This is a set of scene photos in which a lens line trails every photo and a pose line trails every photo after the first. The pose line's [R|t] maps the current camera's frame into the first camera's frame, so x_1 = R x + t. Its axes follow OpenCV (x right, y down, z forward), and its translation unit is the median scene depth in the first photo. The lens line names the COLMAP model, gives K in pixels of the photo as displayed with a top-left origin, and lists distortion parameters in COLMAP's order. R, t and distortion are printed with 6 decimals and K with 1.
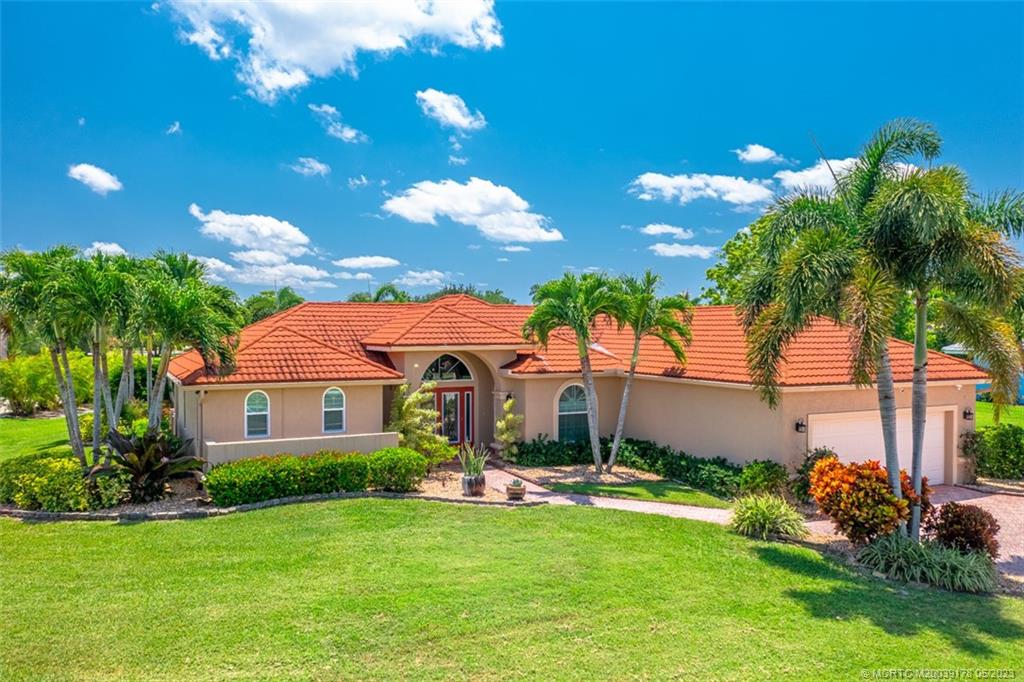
lens RADIAL K [[821.8, 0, 510.5], [0, 821.8, 339.9], [0, 0, 1]] dist [-0.025684, 0.012138]
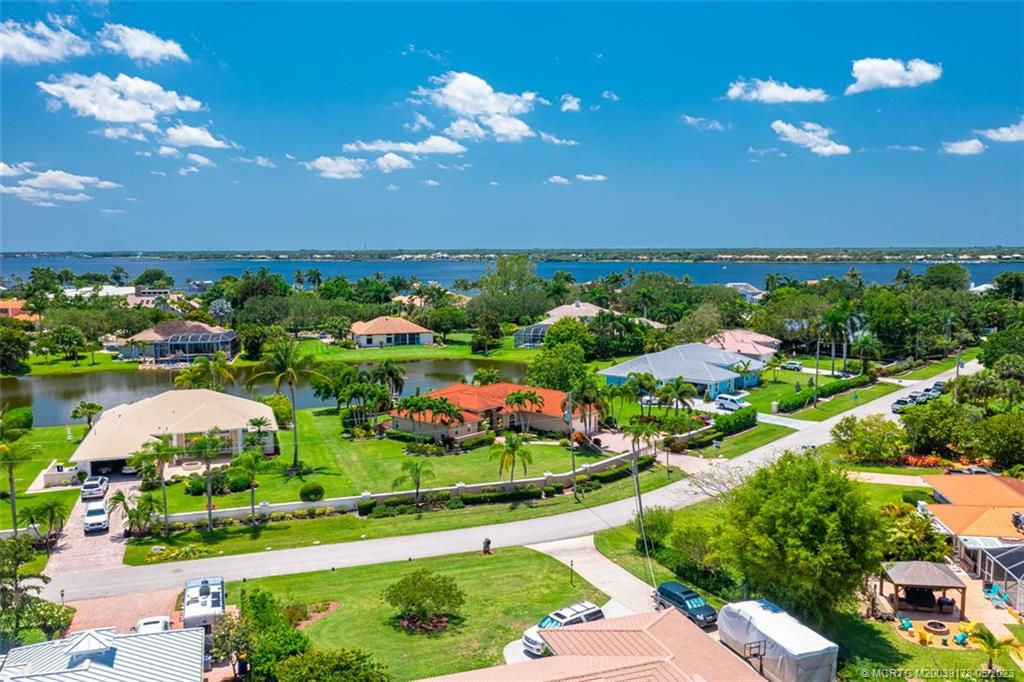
lens RADIAL K [[821.8, 0, 507.7], [0, 821.8, 343.0], [0, 0, 1]] dist [-0.025684, 0.012138]
pose [[0.937334, -0.054702, 0.344111, -1.686593], [0.021257, 0.994738, 0.100225, -0.893884], [-0.347783, -0.086629, 0.933564, -3.495824]]
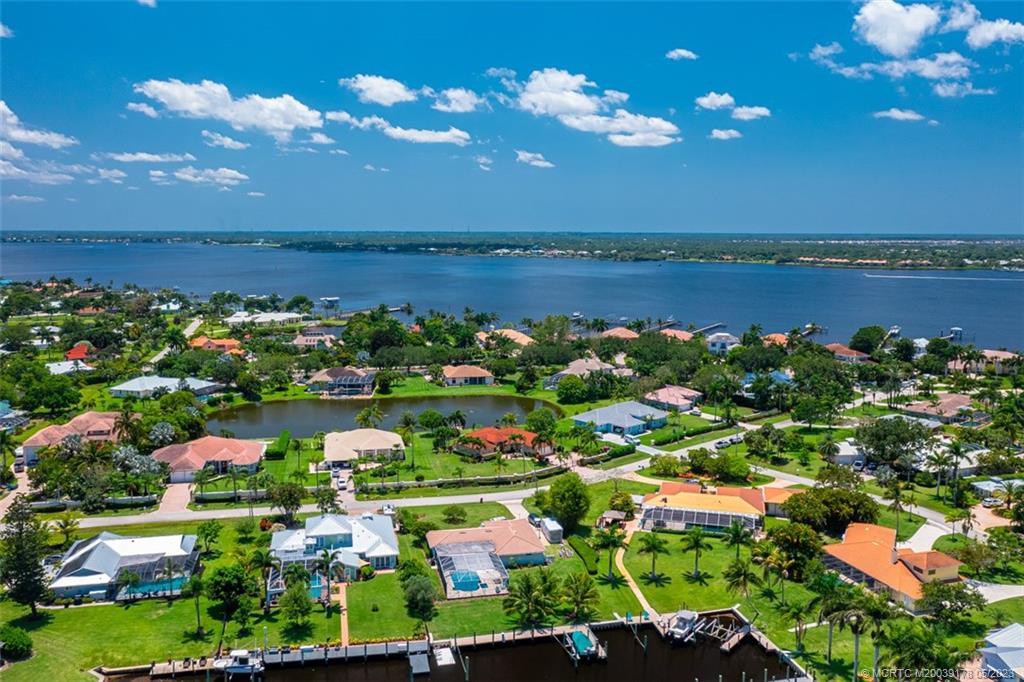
lens RADIAL K [[821.8, 0, 516.1], [0, 821.8, 341.2], [0, 0, 1]] dist [-0.025684, 0.012138]
pose [[0.971061, -0.037037, 0.235942, -2.402515], [0.008800, 0.992780, 0.119626, -2.627641], [-0.238669, -0.114088, 0.964376, -9.241850]]
